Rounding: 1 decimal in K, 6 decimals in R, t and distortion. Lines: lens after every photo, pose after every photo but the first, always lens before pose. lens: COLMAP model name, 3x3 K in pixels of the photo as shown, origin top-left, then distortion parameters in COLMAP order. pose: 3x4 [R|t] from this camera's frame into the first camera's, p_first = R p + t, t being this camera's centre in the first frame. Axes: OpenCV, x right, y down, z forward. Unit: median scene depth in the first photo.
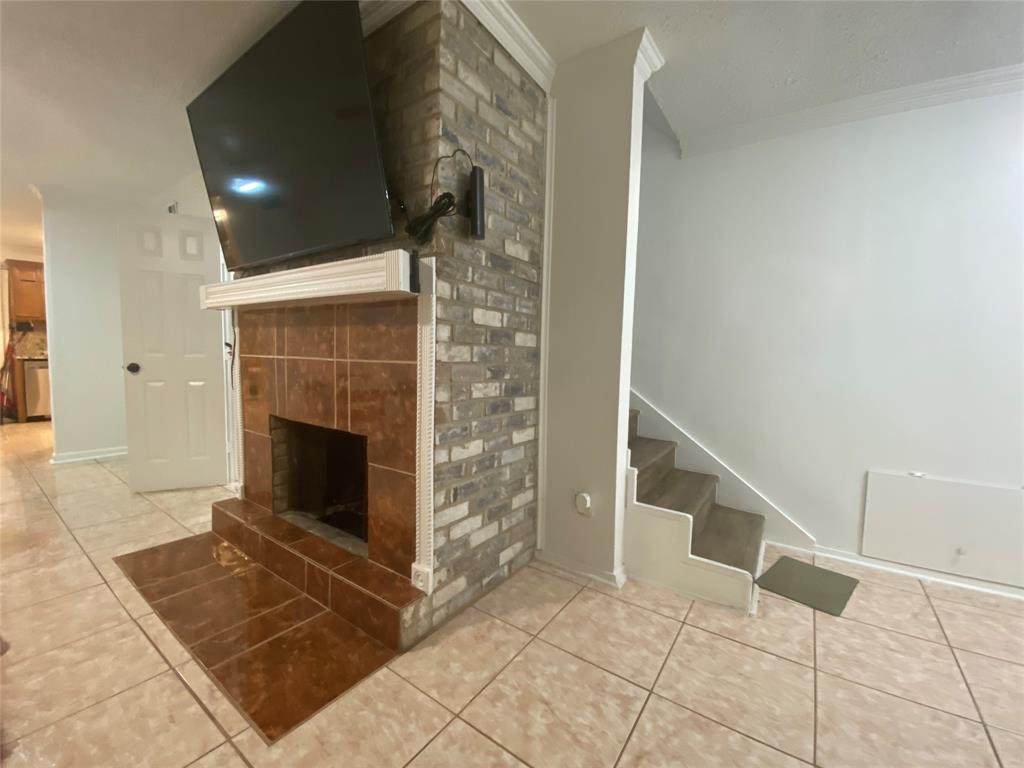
lens RADIAL K [[411.8, 0, 507.7], [0, 411.8, 387.0], [0, 0, 1]] dist [0.060842, -0.045524]
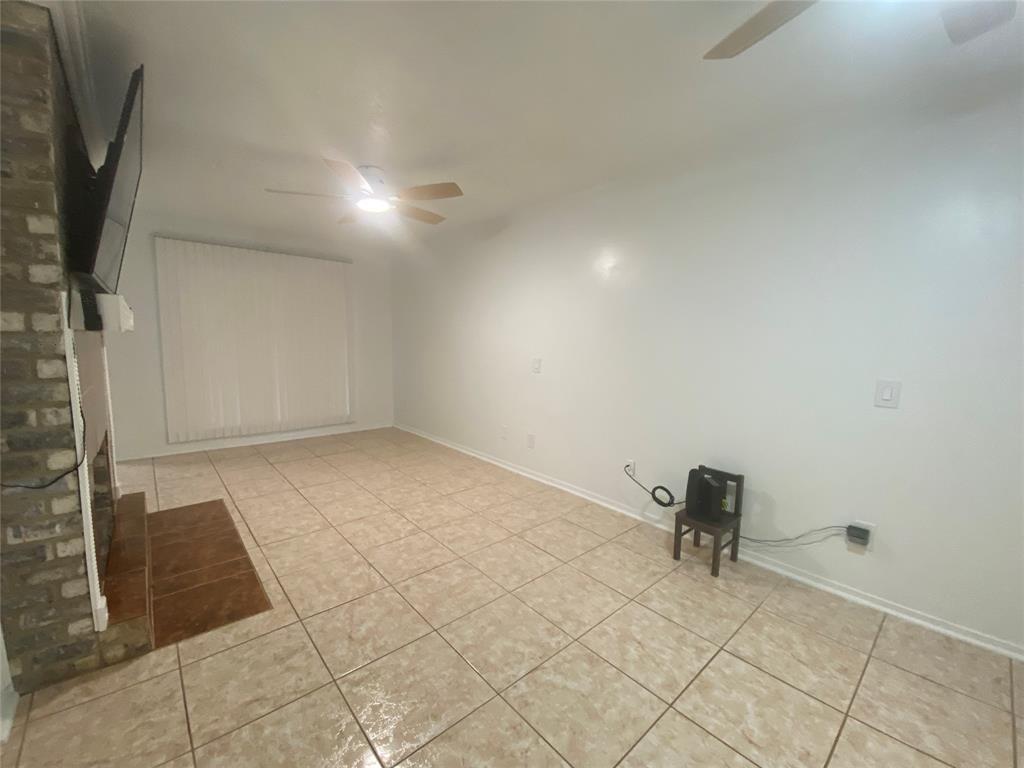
lens RADIAL K [[424.0, 0, 511.4], [0, 424.0, 384.8], [0, 0, 1]] dist [0.026091, -0.023097]
pose [[-0.972614, -0.070320, 0.221535, -1.958578], [-0.025972, 0.980047, 0.197063, -0.335772], [-0.230972, 0.185913, -0.955033, 2.021703]]
